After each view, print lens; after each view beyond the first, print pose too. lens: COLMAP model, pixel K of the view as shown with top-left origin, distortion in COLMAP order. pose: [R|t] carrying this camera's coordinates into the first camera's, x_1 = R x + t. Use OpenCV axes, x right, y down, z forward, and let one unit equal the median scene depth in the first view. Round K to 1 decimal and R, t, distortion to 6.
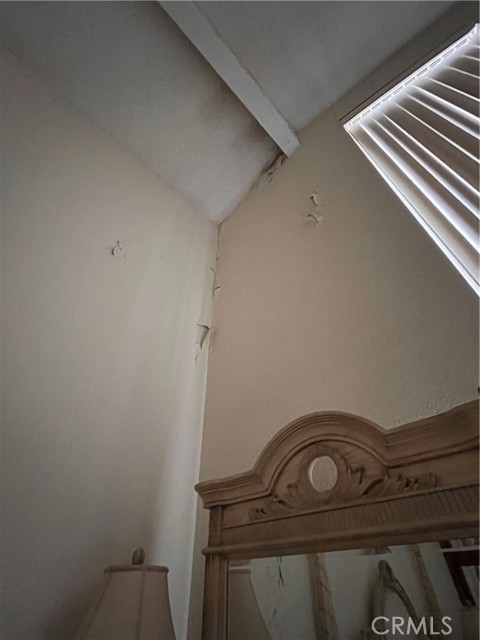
lens RADIAL K [[299.2, 0, 240.0], [0, 299.2, 320.0], [0, 0, 1]] dist [0.015904, -0.000104]
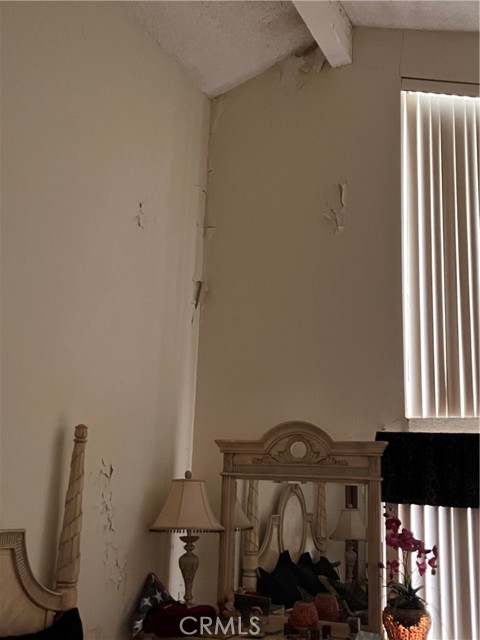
lens RADIAL K [[714.7, 0, 240.0], [0, 714.7, 320.0], [0, 0, 1]] dist [0.228598, -0.000987]
pose [[0.940754, 0.121141, 0.316713, -1.484098], [-0.259008, 0.859538, 0.440579, -1.941968], [-0.218855, -0.496508, 0.839990, -2.177155]]
